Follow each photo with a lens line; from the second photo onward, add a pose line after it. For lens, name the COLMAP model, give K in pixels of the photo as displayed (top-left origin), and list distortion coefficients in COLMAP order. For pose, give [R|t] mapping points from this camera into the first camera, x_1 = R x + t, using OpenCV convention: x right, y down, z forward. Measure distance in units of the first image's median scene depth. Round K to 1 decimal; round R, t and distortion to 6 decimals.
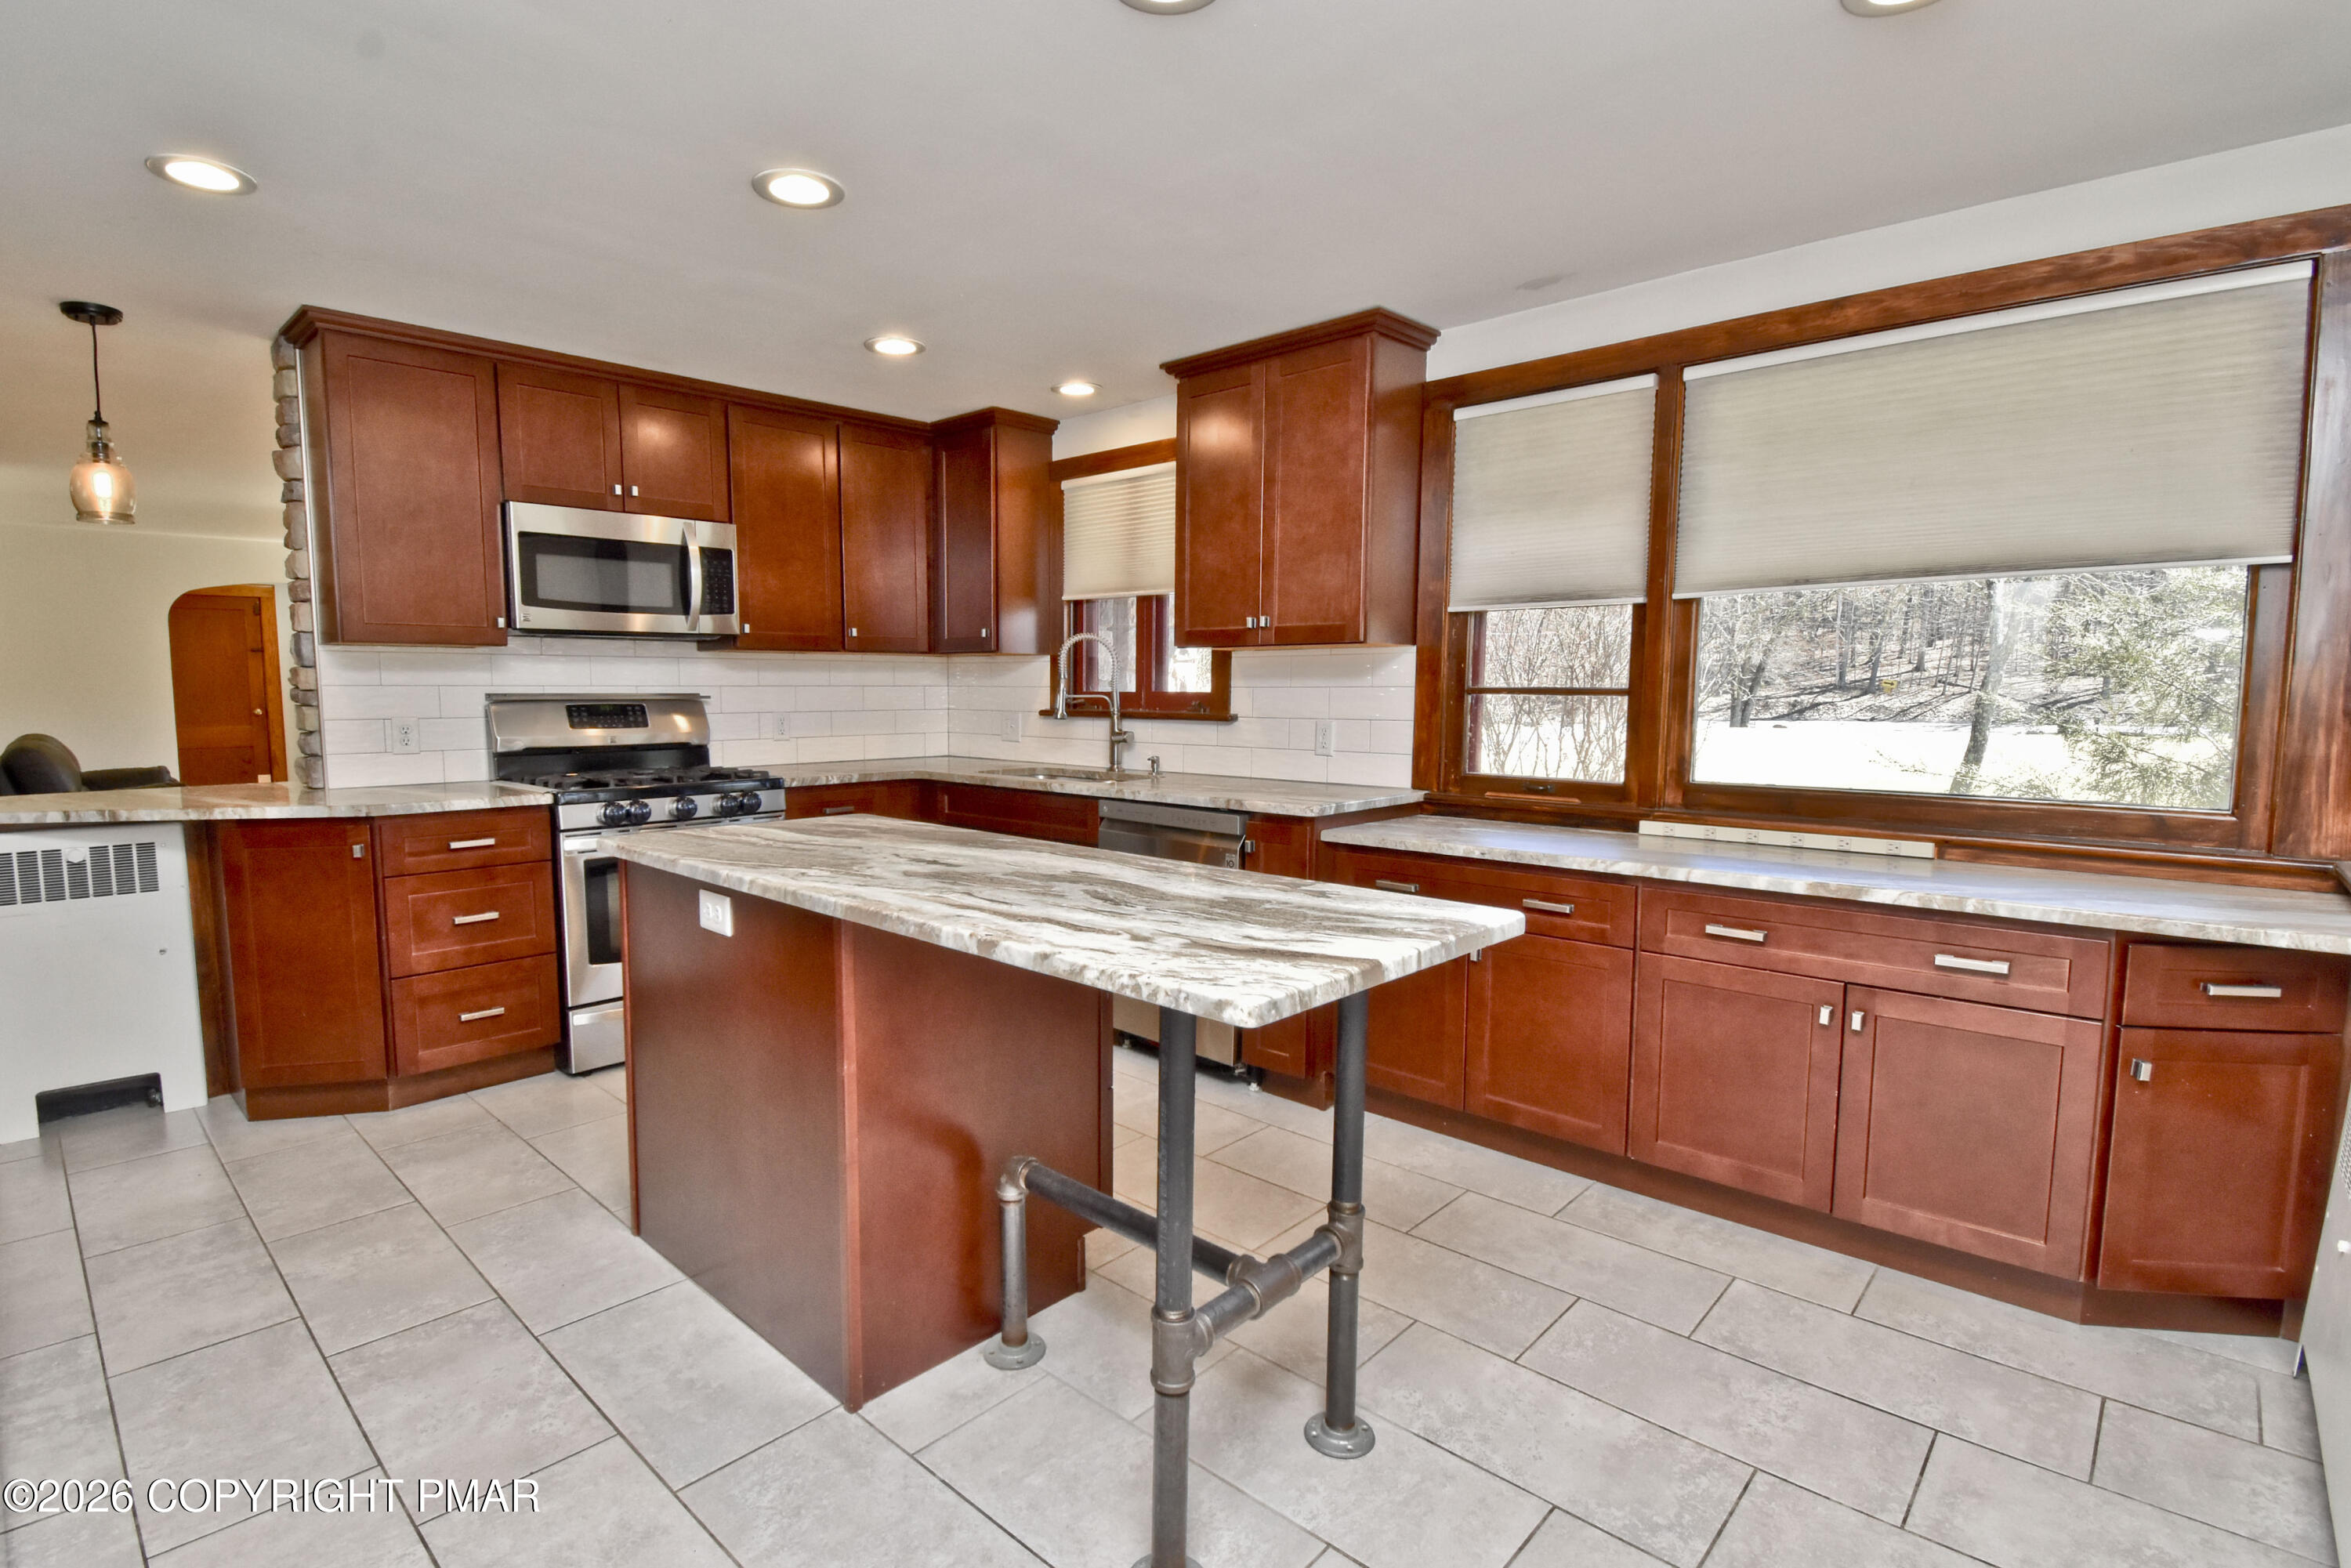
lens RADIAL K [[1111.8, 0, 1133.1], [0, 1111.8, 796.1], [0, 0, 1]] dist [0.018782, -0.028295]
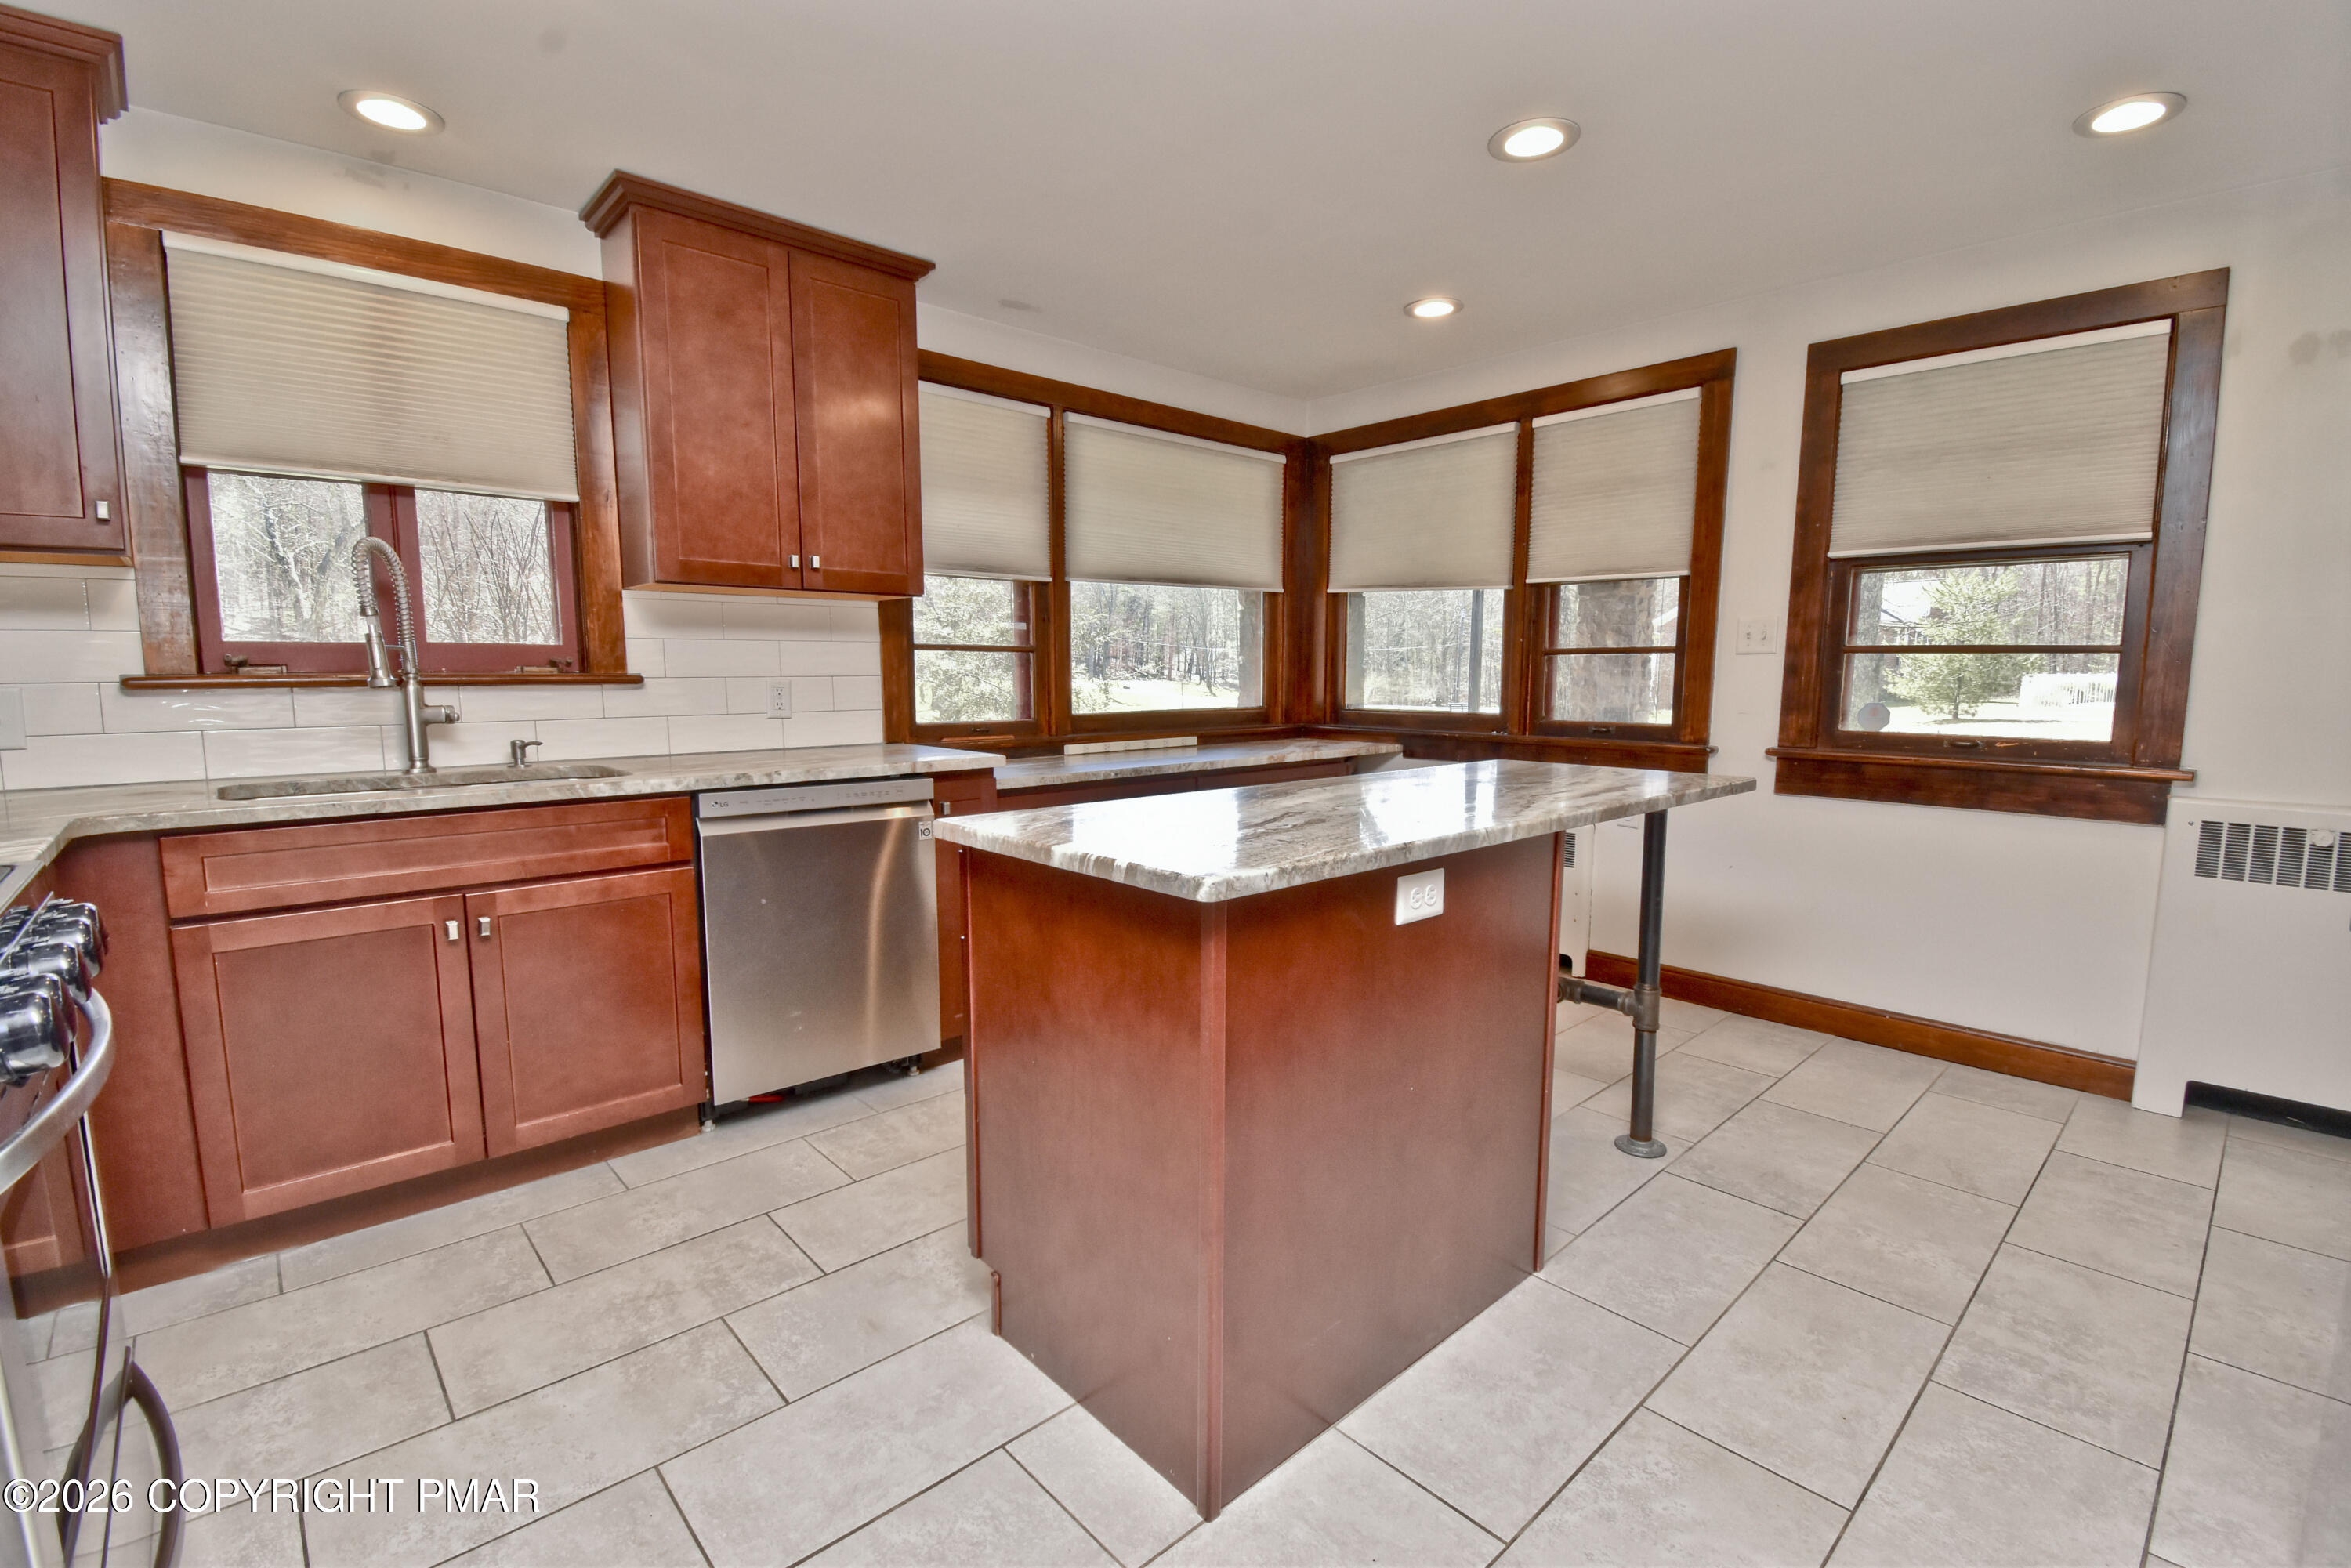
lens RADIAL K [[1043.1, 0, 1176.7], [0, 1043.1, 798.1], [0, 0, 1]] dist [0.014284, -0.021269]
pose [[0.064540, -0.125727, 0.989963, -0.662330], [0.096401, 0.988177, 0.119215, -0.043603], [-0.993248, 0.087739, 0.075897, 0.648891]]
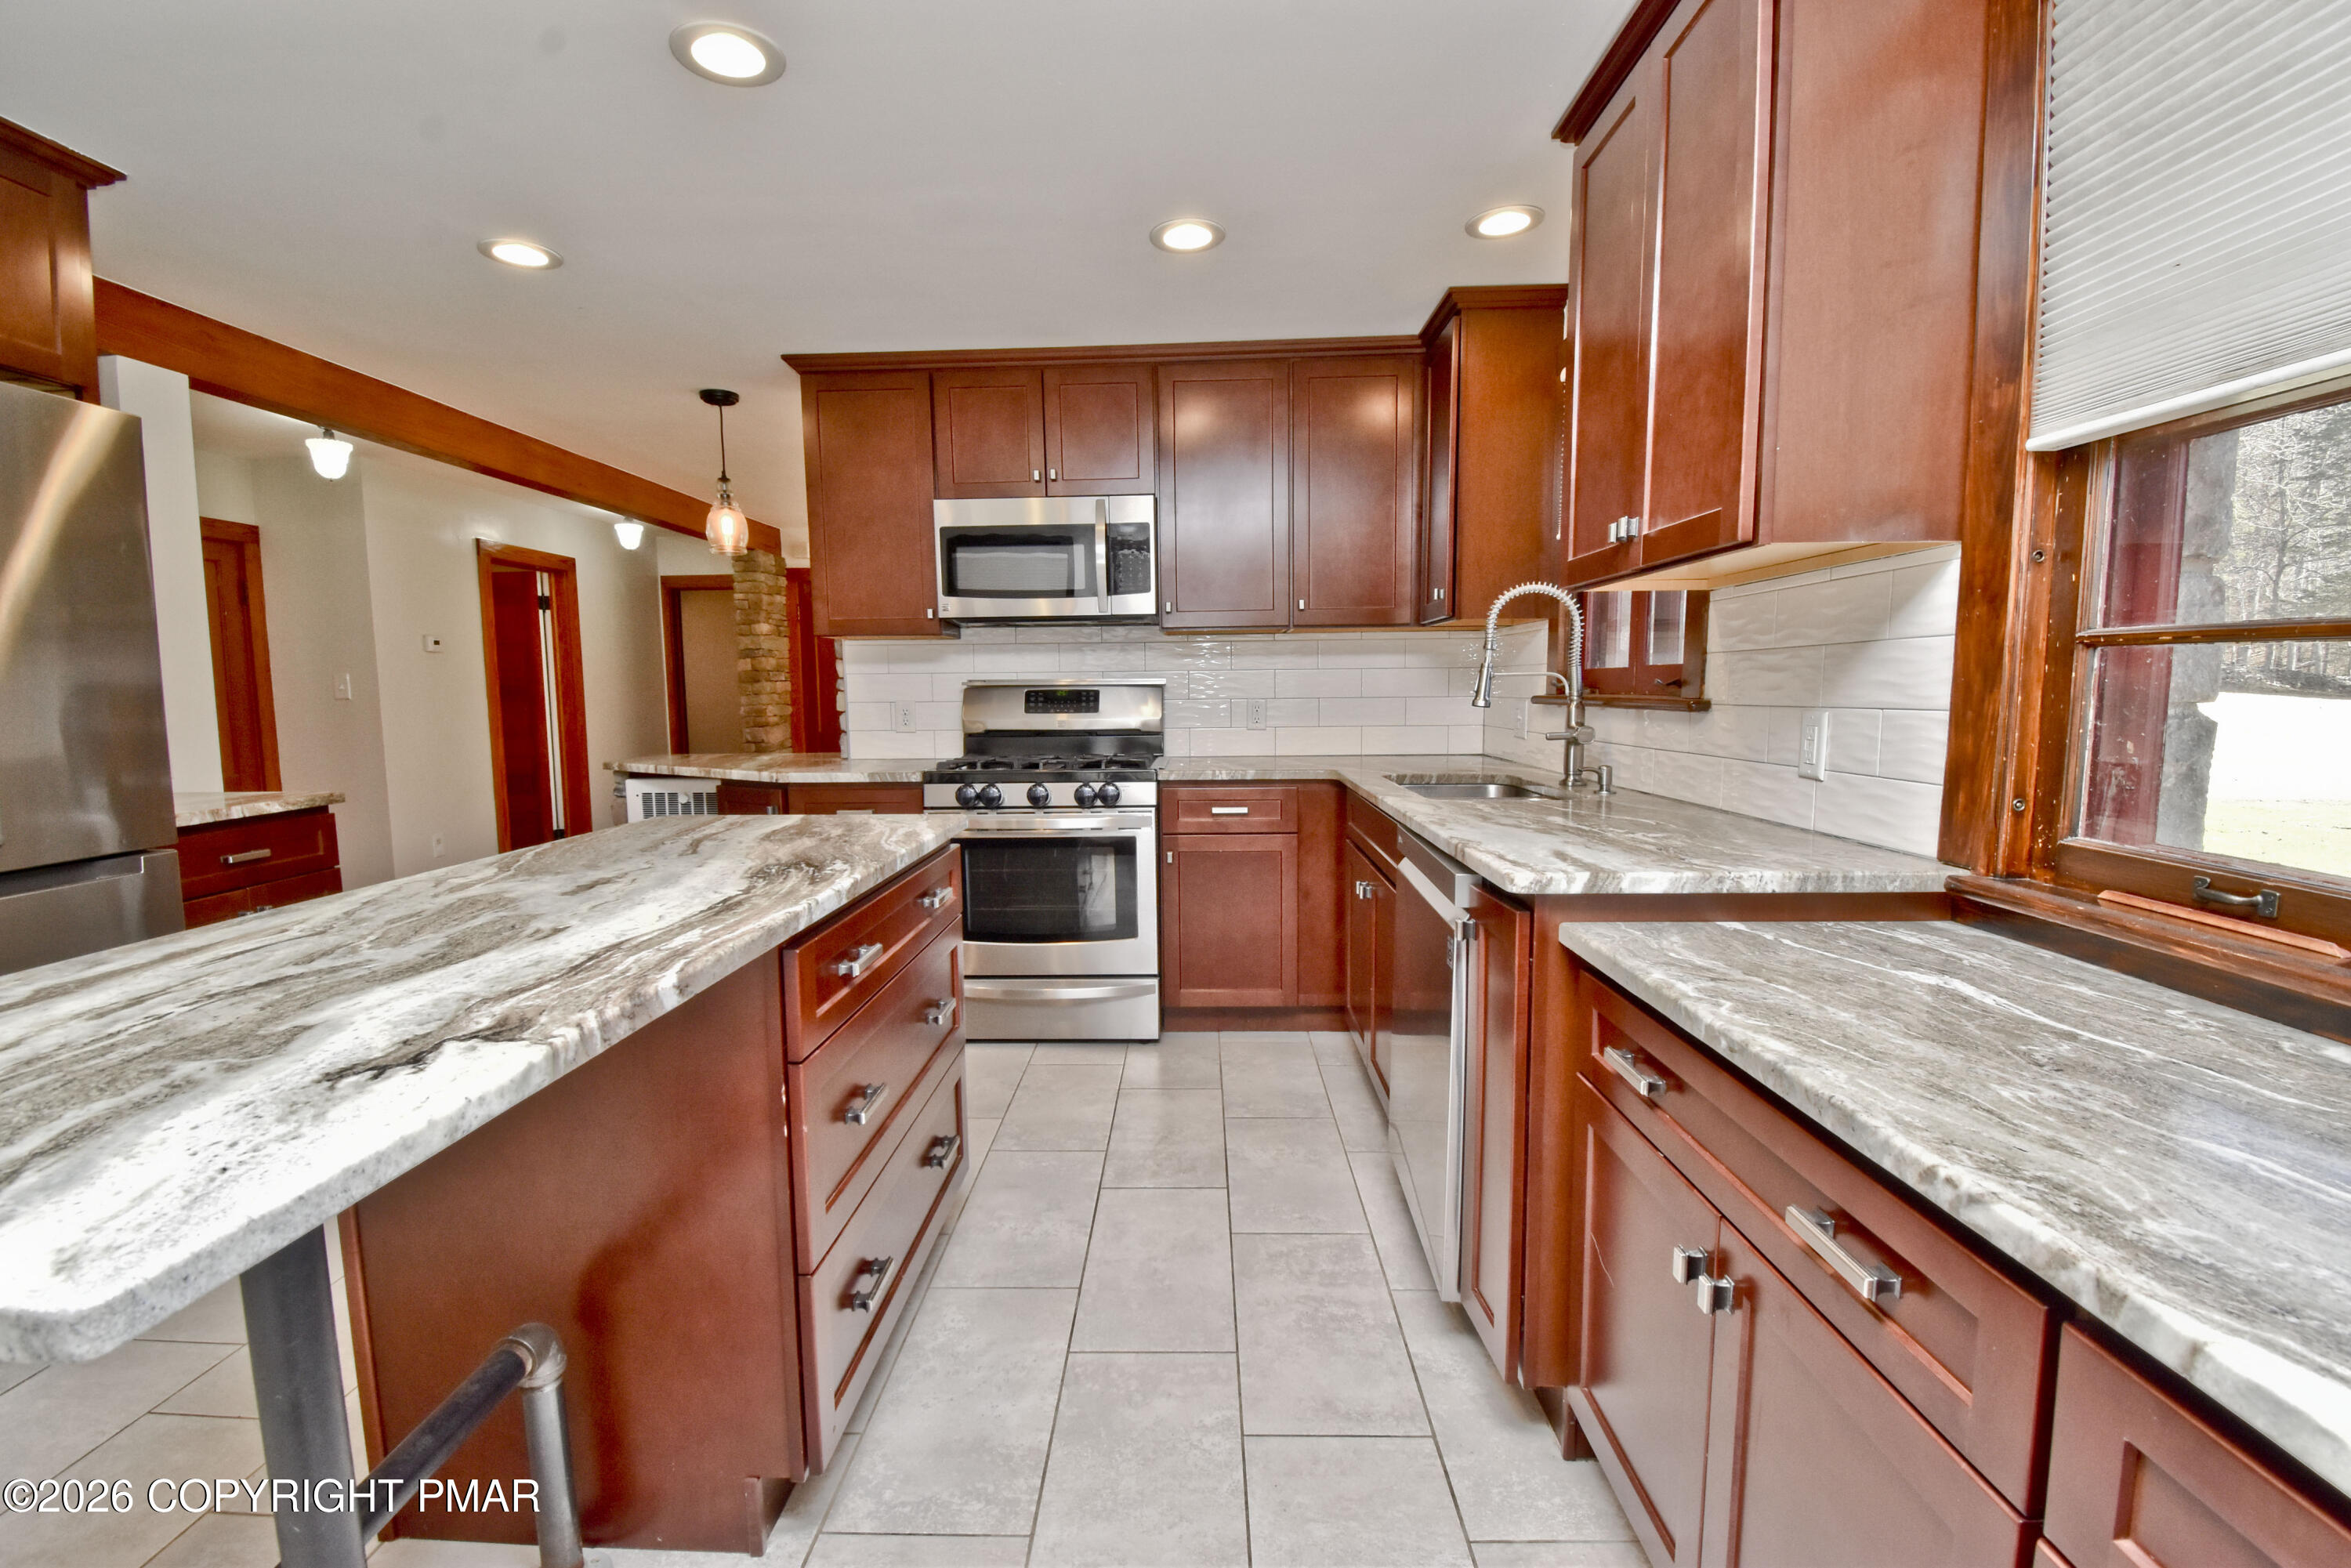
lens RADIAL K [[1043.1, 0, 1176.7], [0, 1043.1, 798.1], [0, 0, 1]] dist [0.014284, -0.021269]
pose [[0.673094, 0.070497, -0.736190, 0.343553], [-0.061786, 0.997327, 0.039012, -0.028938], [0.736972, 0.019227, 0.675650, 0.471018]]
